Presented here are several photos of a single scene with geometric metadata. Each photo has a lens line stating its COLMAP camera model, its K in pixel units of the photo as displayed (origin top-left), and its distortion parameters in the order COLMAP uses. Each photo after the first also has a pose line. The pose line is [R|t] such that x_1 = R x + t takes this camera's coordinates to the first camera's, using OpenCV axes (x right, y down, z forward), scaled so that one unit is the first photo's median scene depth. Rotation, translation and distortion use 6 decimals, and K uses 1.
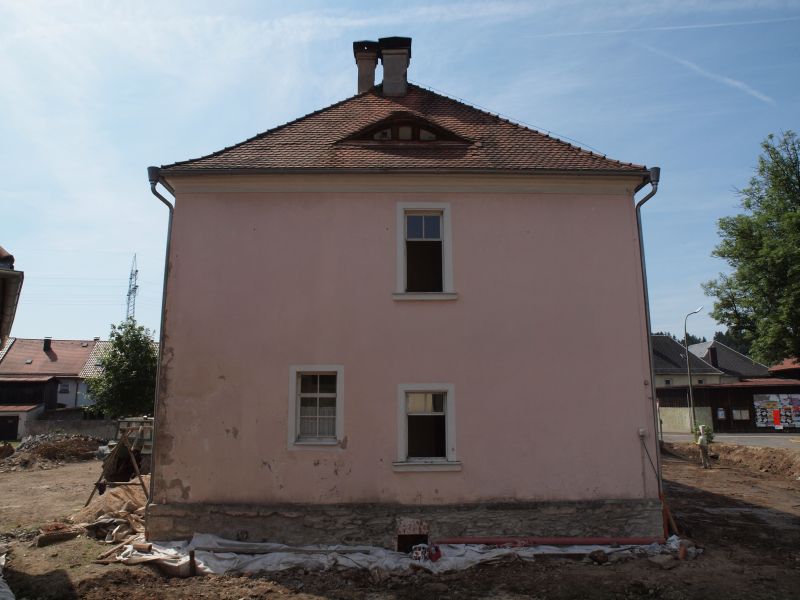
lens RADIAL K [[568.5, 0, 400.0], [0, 568.5, 300.0], [0, 0, 1]] dist [-0.127406, 0.107159]
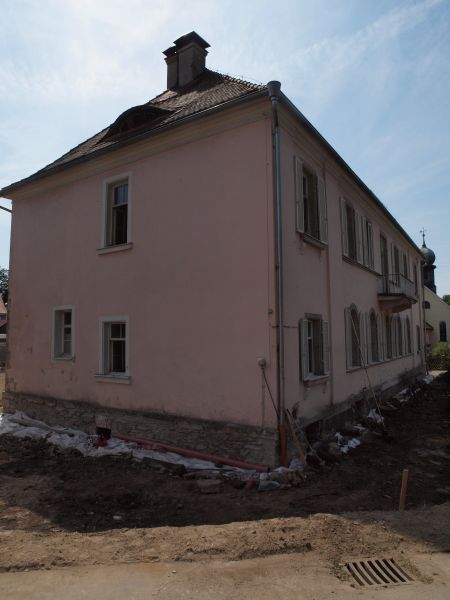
lens RADIAL K [[426.4, 0, 225.0], [0, 426.4, 300.0], [0, 0, 1]] dist [-0.127406, 0.107159]
pose [[0.819982, -0.046314, -0.570512, 0.838396], [0.103780, 0.992231, 0.068610, 0.073600], [0.562902, -0.115467, 0.818418, 0.366784]]
